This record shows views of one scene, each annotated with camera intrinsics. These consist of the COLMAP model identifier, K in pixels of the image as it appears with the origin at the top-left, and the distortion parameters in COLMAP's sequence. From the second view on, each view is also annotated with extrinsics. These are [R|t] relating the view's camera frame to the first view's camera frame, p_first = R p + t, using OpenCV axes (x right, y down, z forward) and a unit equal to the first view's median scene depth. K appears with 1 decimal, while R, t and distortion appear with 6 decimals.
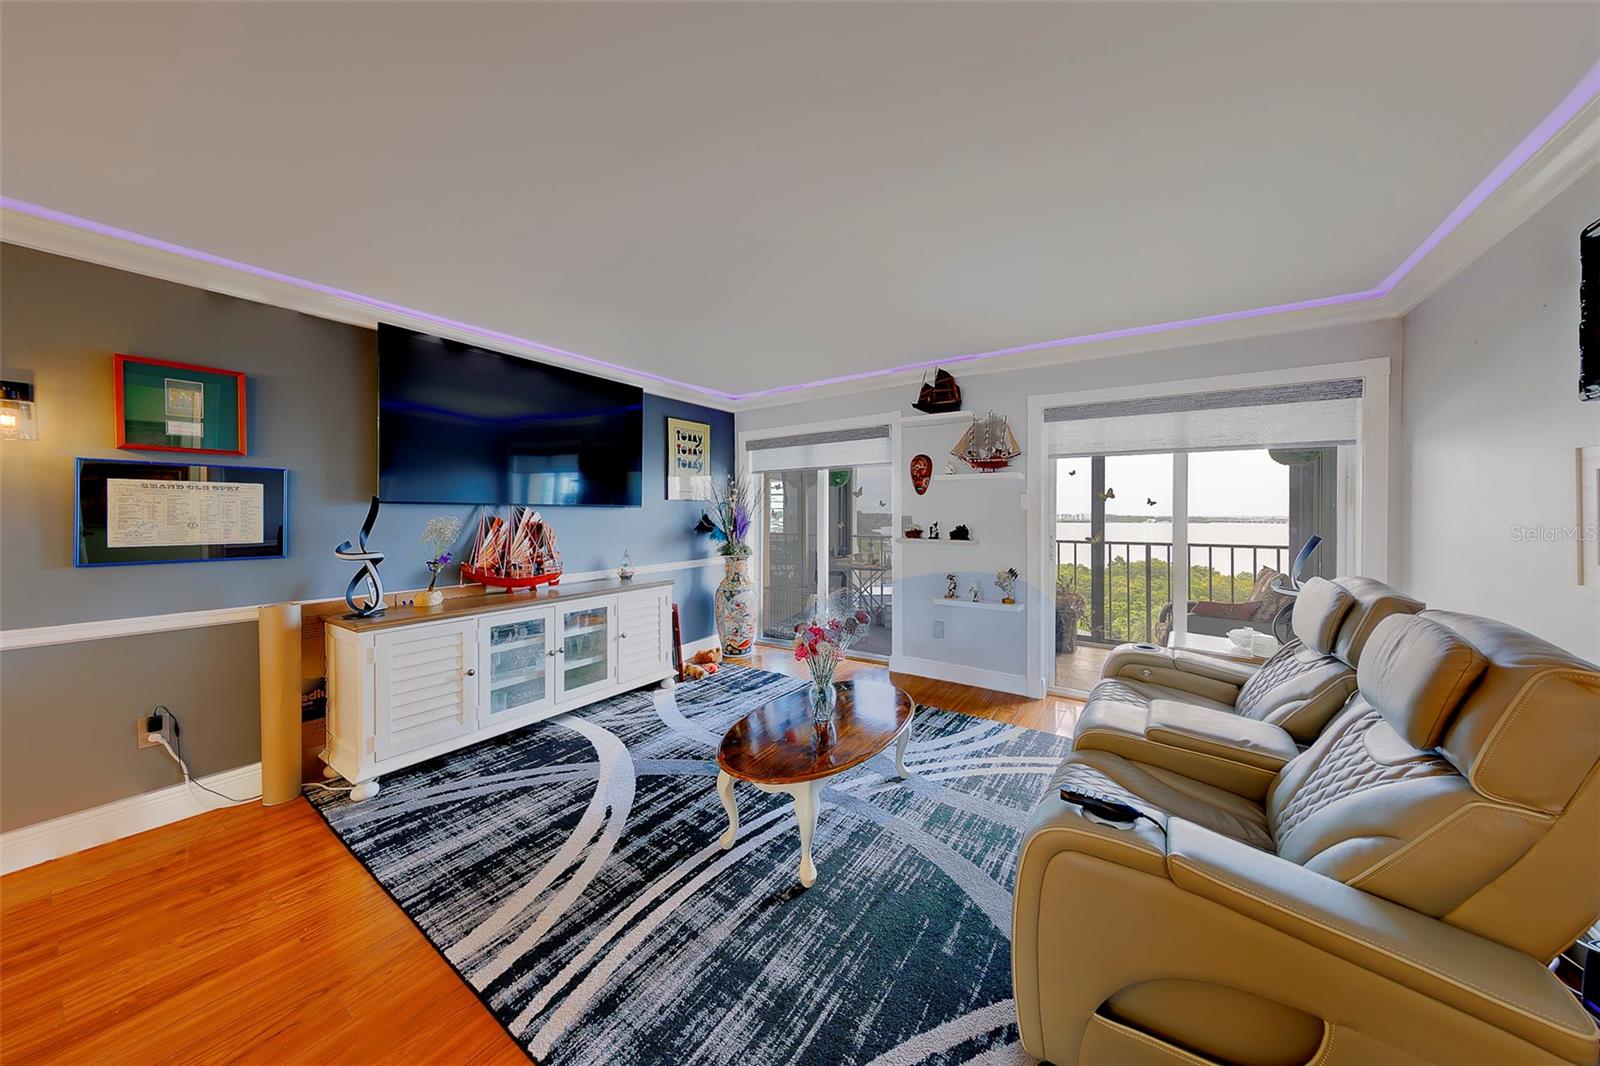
lens RADIAL K [[515.5, 0, 800.5], [0, 515.5, 517.8], [0, 0, 1]] dist [0.004120, 0.000707]
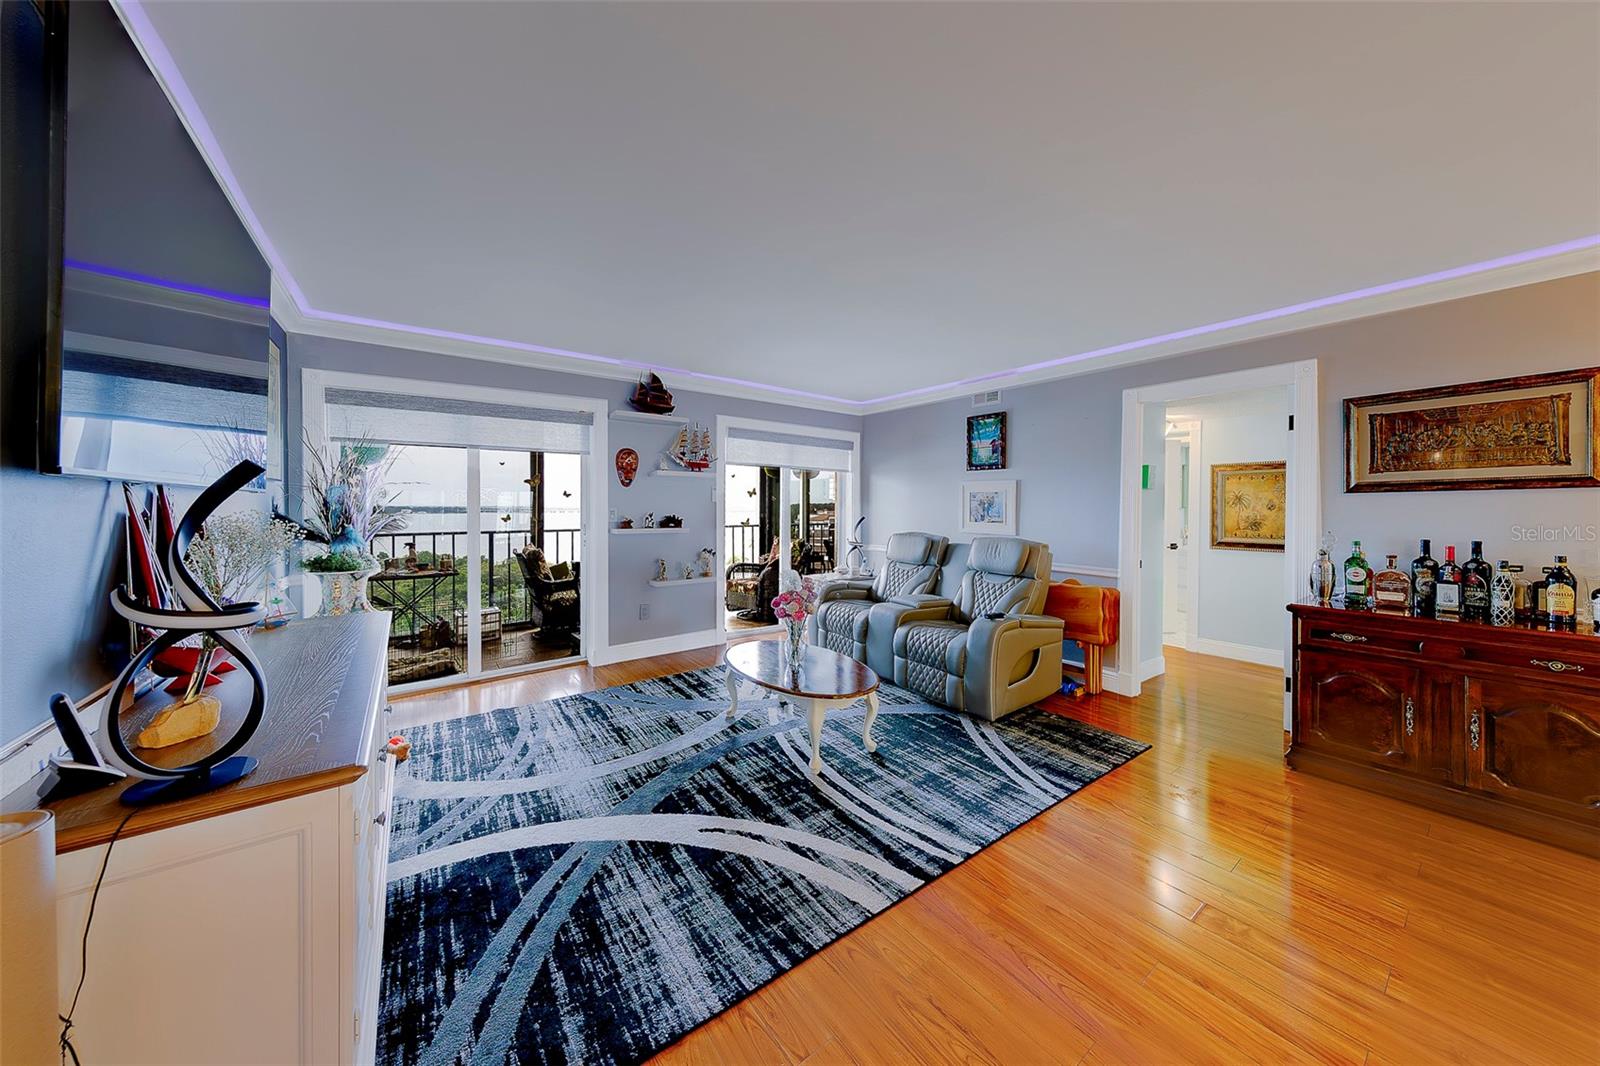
lens RADIAL K [[515.5, 0, 841.4], [0, 515.5, 521.2], [0, 0, 1]] dist [0.004120, 0.000707]
pose [[0.312890, -0.027884, 0.949380, -1.083954], [0.004814, 0.999603, 0.027773, -0.004174], [-0.949777, -0.004120, 0.312900, 0.464866]]
